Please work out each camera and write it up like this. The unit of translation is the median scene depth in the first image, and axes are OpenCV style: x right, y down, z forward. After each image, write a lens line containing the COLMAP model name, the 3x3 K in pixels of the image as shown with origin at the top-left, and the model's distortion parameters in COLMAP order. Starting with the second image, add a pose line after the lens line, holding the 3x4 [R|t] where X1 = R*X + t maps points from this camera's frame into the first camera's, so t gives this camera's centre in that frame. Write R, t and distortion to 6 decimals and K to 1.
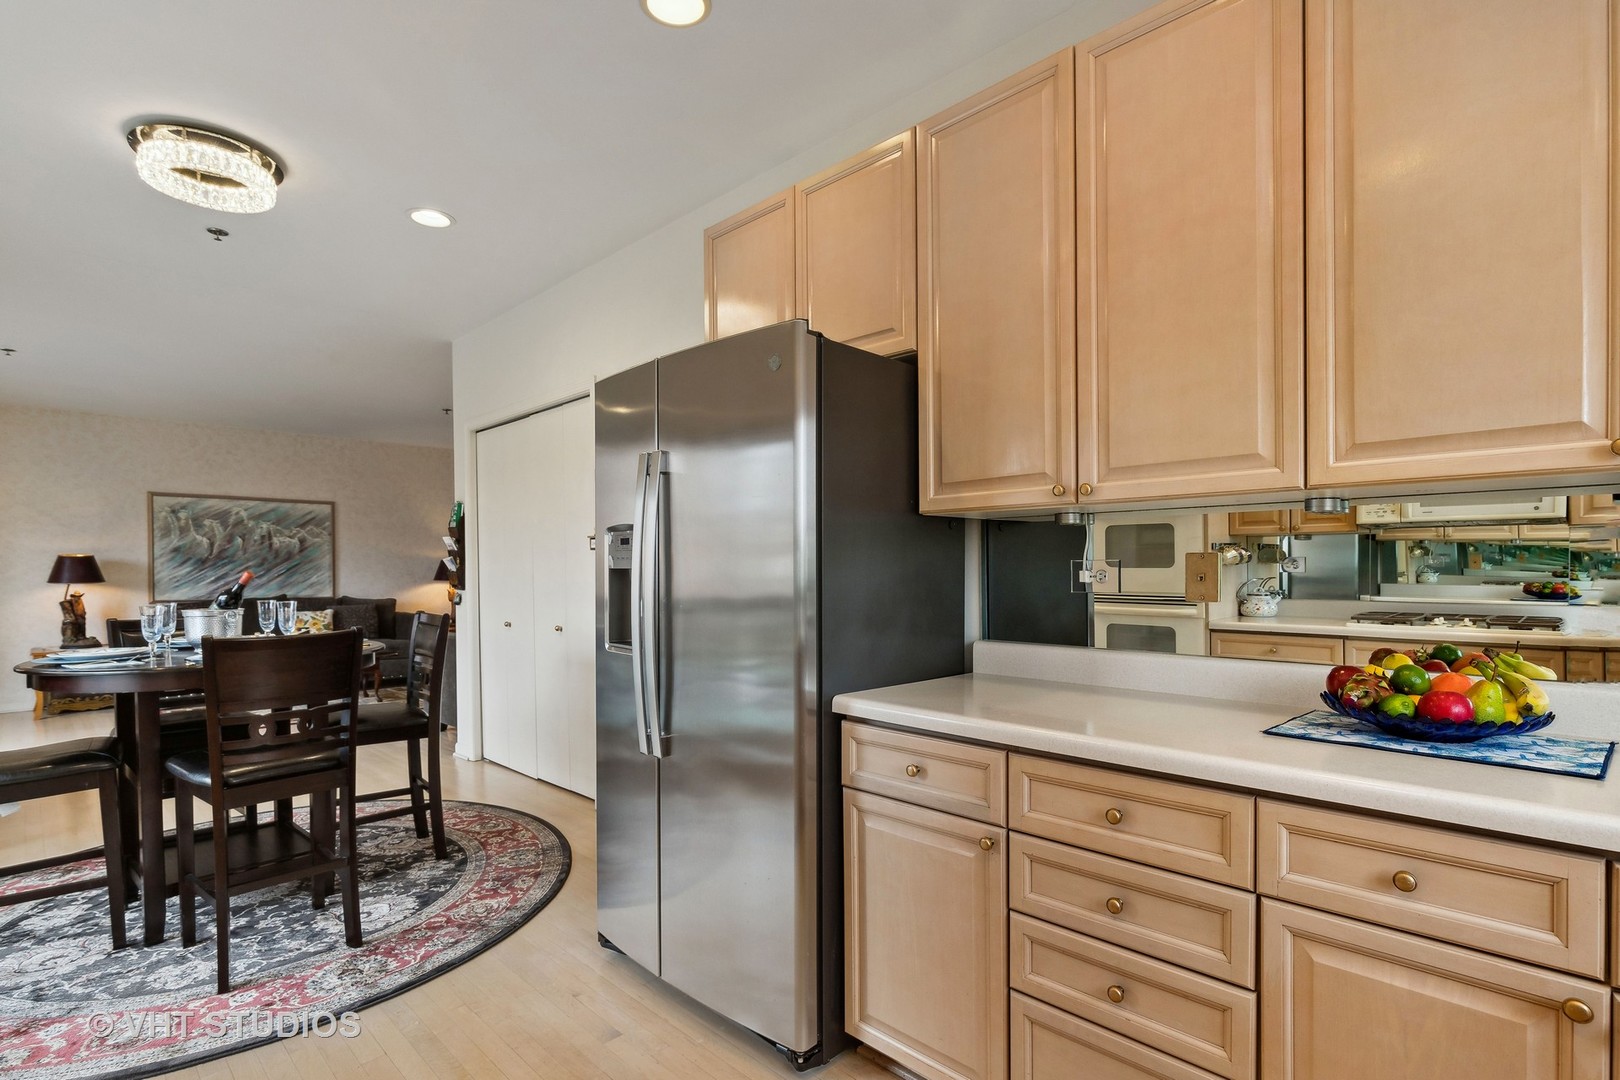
lens RADIAL K [[772.6, 0, 818.4], [0, 772.6, 576.7], [0, 0, 1]] dist [0.011170, 0.000124]
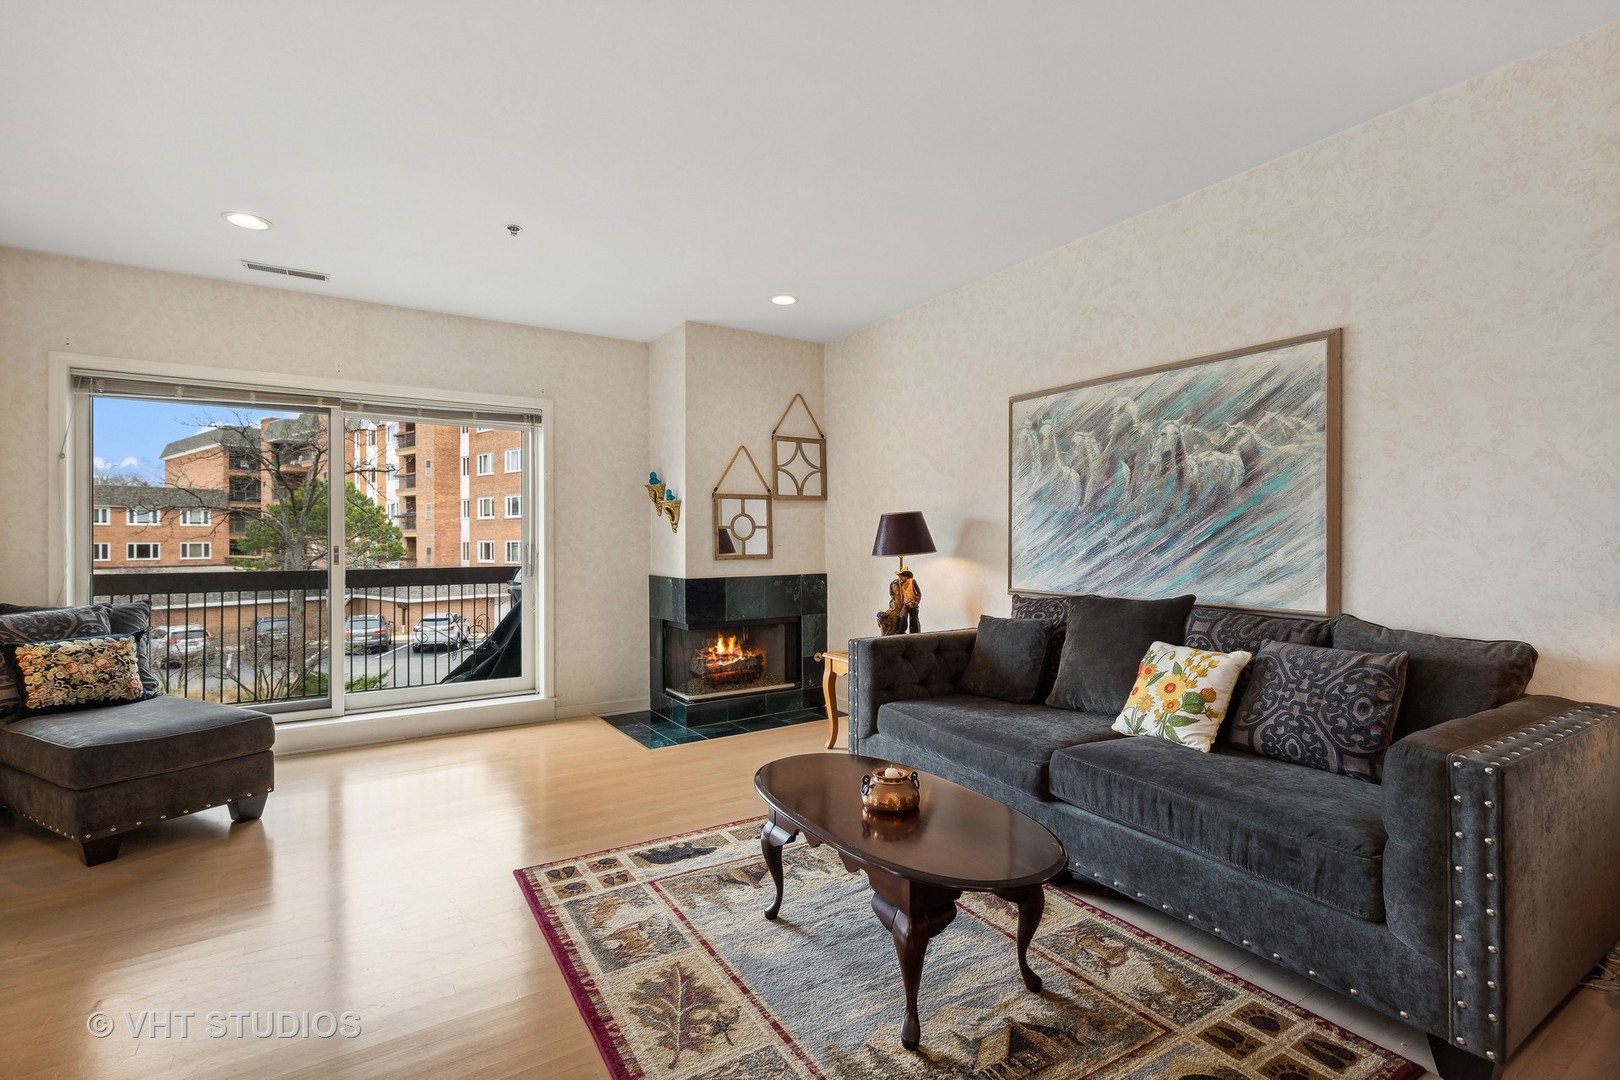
lens RADIAL K [[750.4, 0, 806.4], [0, 750.4, 539.3], [0, 0, 1]] dist [0.021508, -0.003239]
pose [[-0.244367, 0.005718, -0.969666, -0.268202], [-0.004948, 0.999962, 0.007144, -0.007705], [0.969670, 0.006543, -0.244329, 0.911279]]
